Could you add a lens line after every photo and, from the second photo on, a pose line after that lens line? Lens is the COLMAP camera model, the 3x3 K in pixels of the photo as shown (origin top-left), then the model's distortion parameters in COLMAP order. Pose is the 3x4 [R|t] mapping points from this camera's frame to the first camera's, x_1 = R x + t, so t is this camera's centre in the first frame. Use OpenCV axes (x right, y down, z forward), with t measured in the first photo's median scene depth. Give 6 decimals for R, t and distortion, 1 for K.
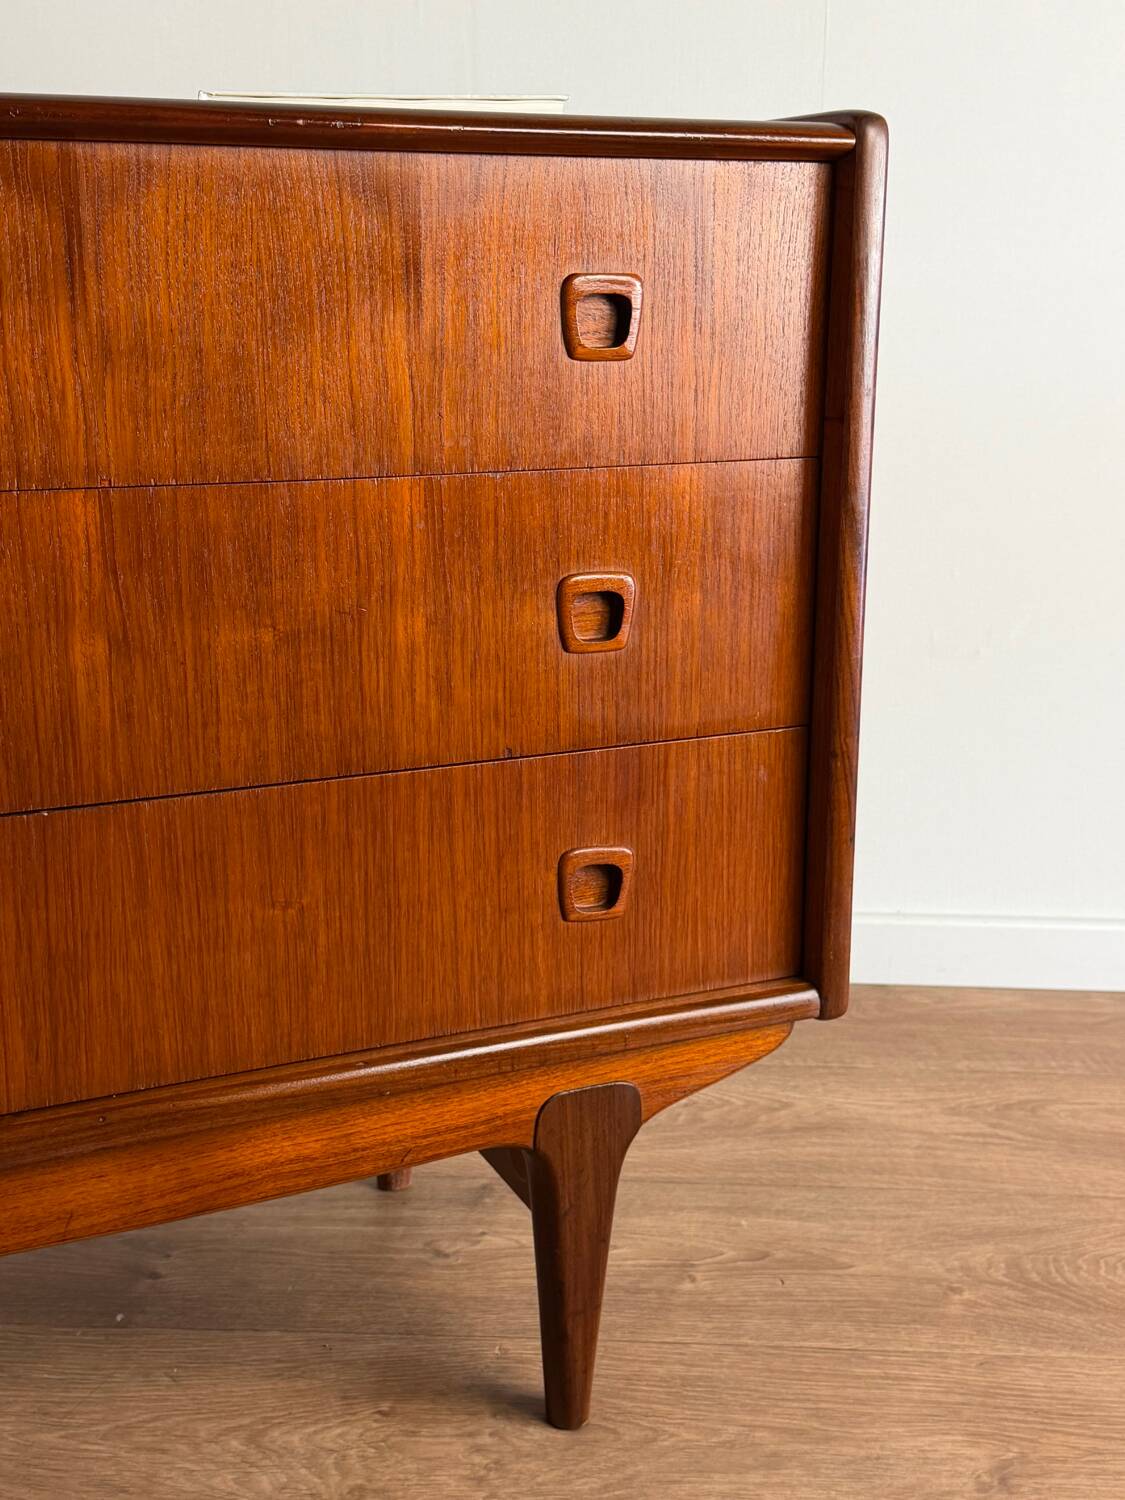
lens RADIAL K [[1918.3, 0, 570.2], [0, 1918.3, 762.7], [0, 0, 1]] dist [0.076546, 0.000000]
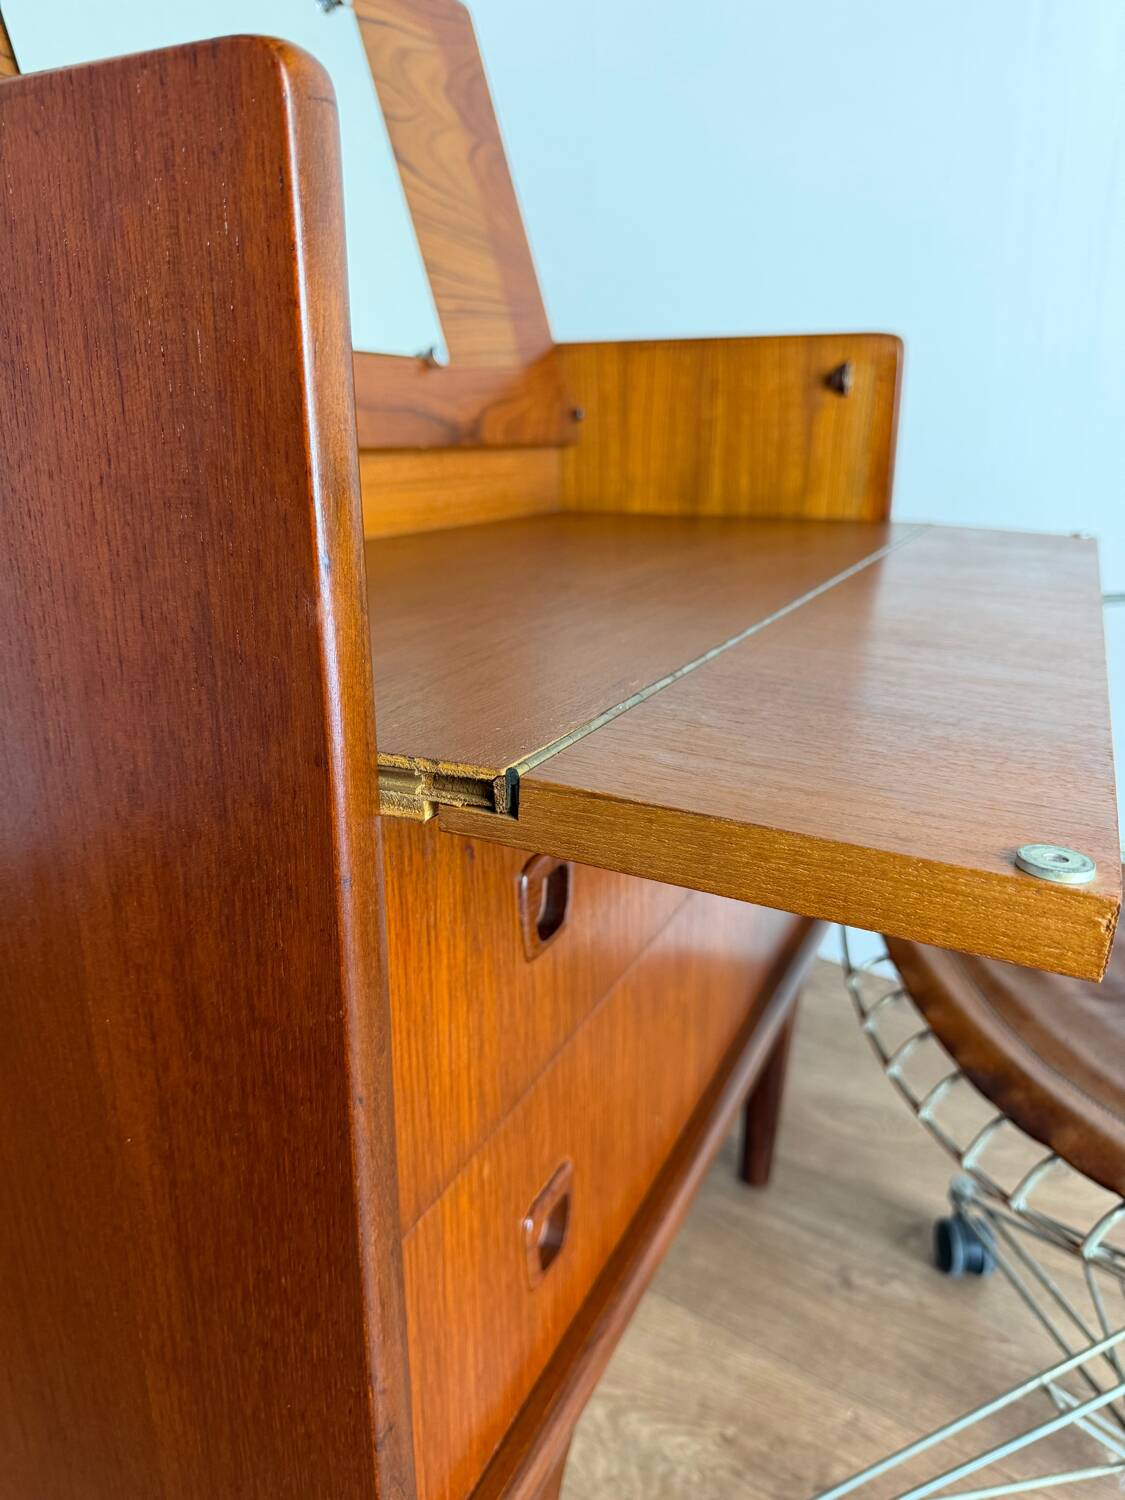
lens RADIAL K [[1115.4, 0, 562.1], [0, 1115.4, 756.8], [0, 0, 1]] dist [-0.029099, 0.013927]
pose [[0.834140, 0.158869, -0.528177, 0.108586], [-0.142494, 0.987181, 0.071894, -0.100466], [0.532828, 0.015293, 0.846085, 0.397806]]
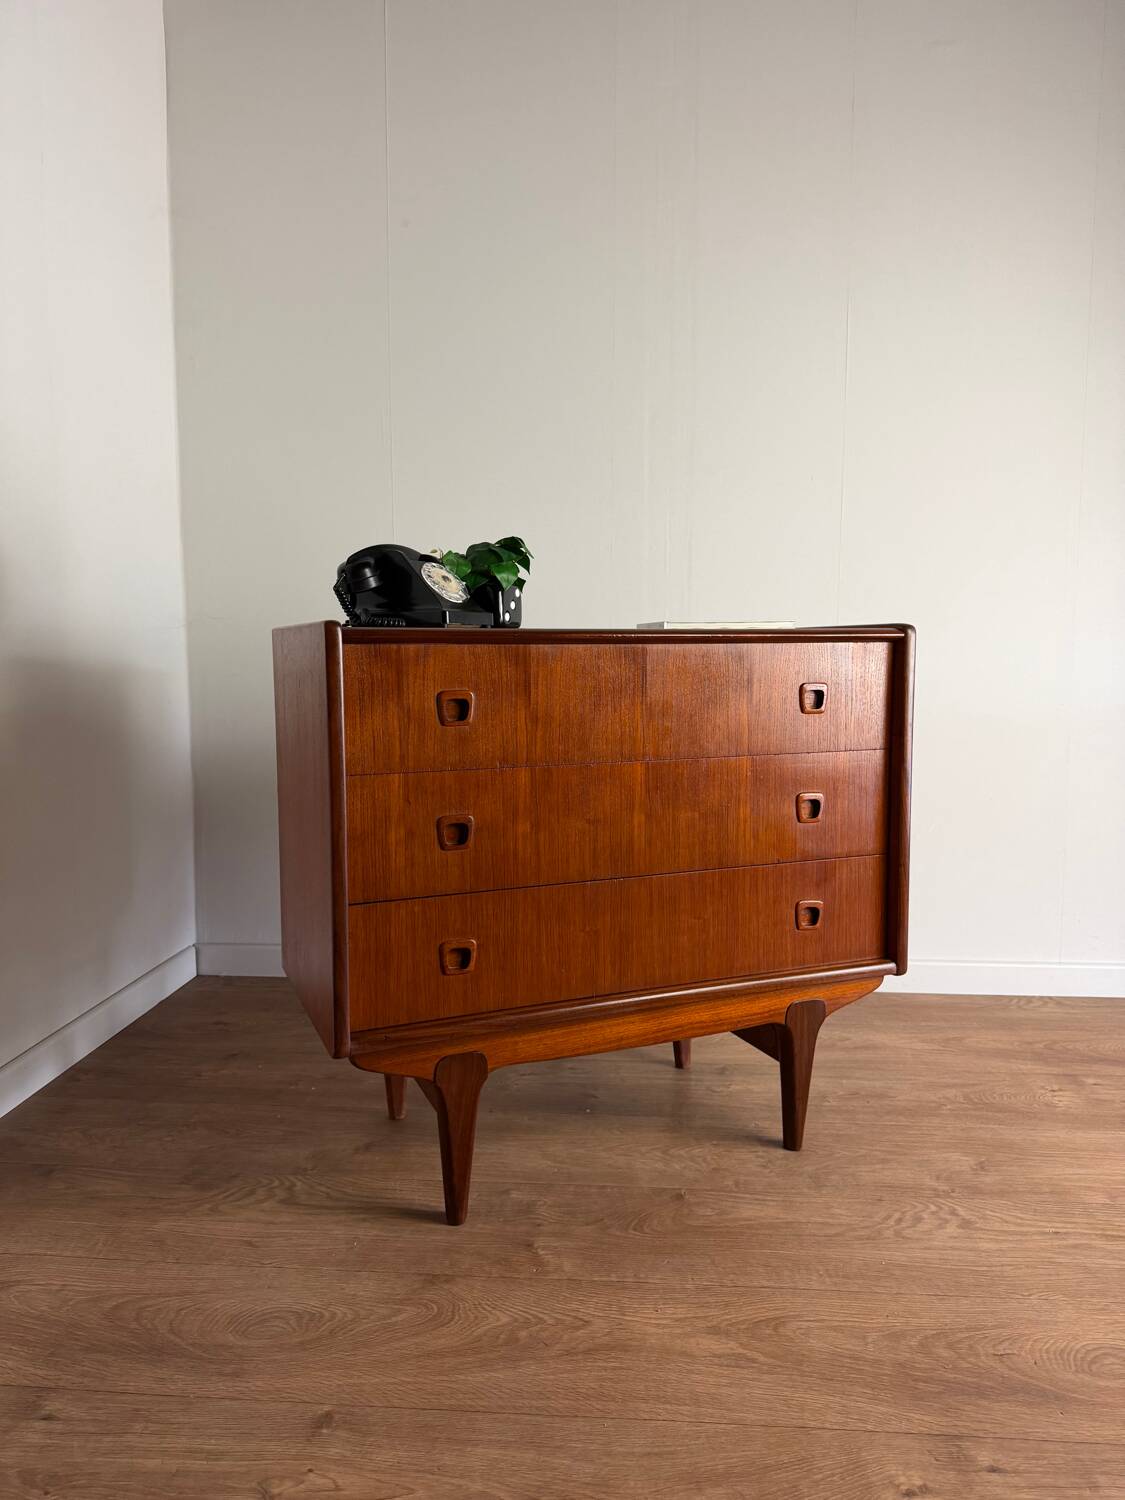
lens RADIAL K [[1078.5, 0, 561.0], [0, 1078.5, 741.2], [0, 0, 1]] dist [0.010046, -0.017123]
pose [[0.999506, -0.006006, -0.030841, -0.250013], [0.000458, 0.984243, -0.176821, 0.082743], [0.031417, 0.176720, 0.983760, -0.422015]]
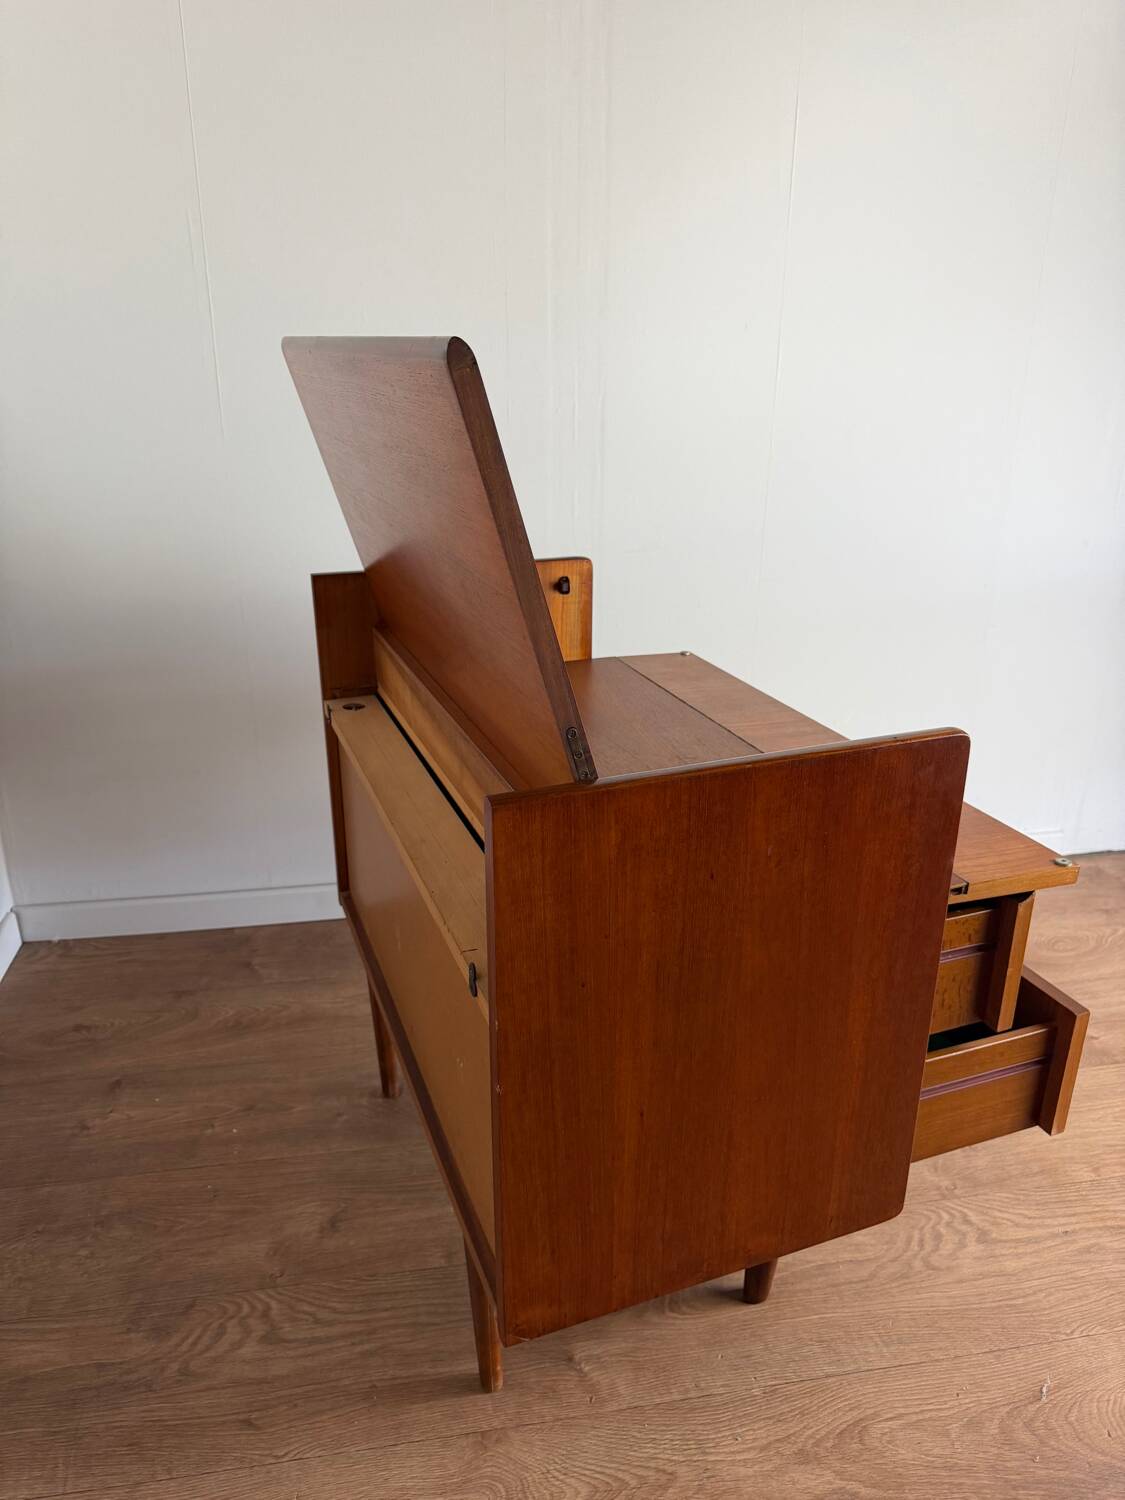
lens RADIAL K [[1078.5, 0, 569.4], [0, 1078.5, 747.2], [0, 0, 1]] dist [0.010046, -0.017123]
pose [[0.976167, -0.079079, 0.202100, -0.487225], [0.057521, 0.992220, 0.110408, -0.295775], [-0.209259, -0.096152, 0.973122, -0.158298]]
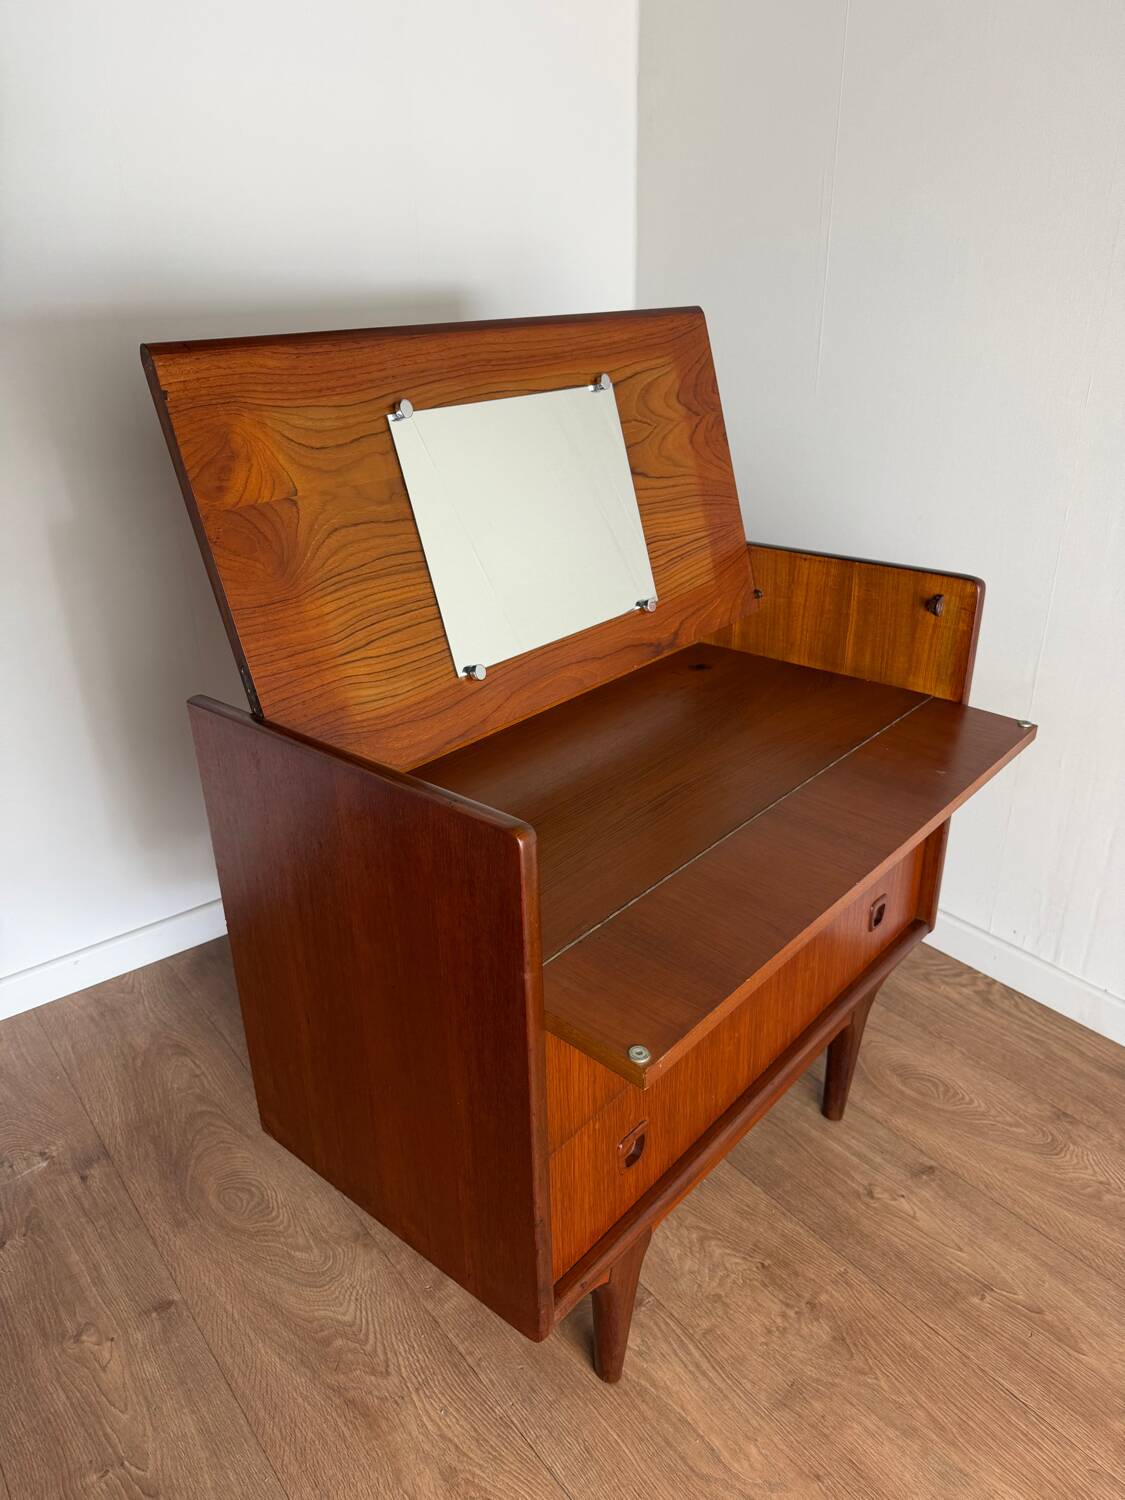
lens RADIAL K [[1078.5, 0, 554.9], [0, 1078.5, 754.1], [0, 0, 1]] dist [0.010046, -0.017123]
pose [[0.649260, 0.300813, -0.698550, 0.392595], [-0.176877, 0.952998, 0.245988, -0.410923], [0.739713, -0.036152, 0.671951, 0.119617]]
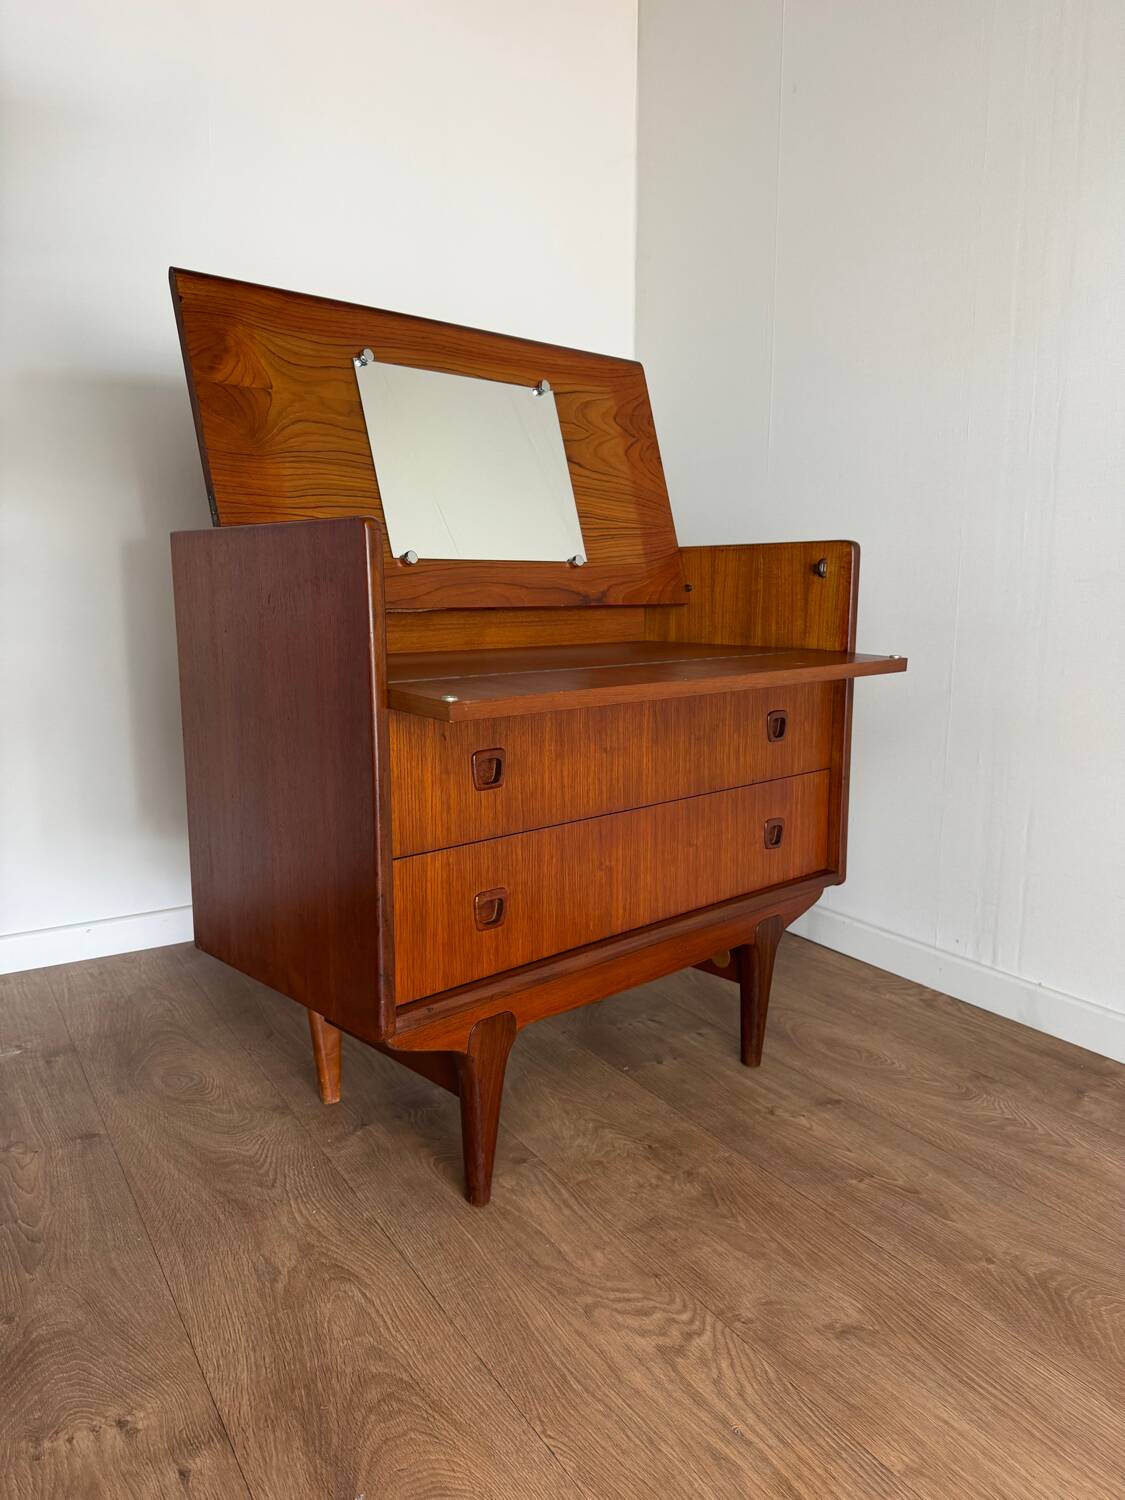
lens RADIAL K [[1078.5, 0, 554.5], [0, 1078.5, 743.2], [0, 0, 1]] dist [0.010046, -0.017123]
pose [[0.564229, 0.119396, -0.816940, 0.749321], [-0.211851, 0.977296, -0.003485, -0.057456], [0.797976, 0.175035, 0.576713, 0.191928]]
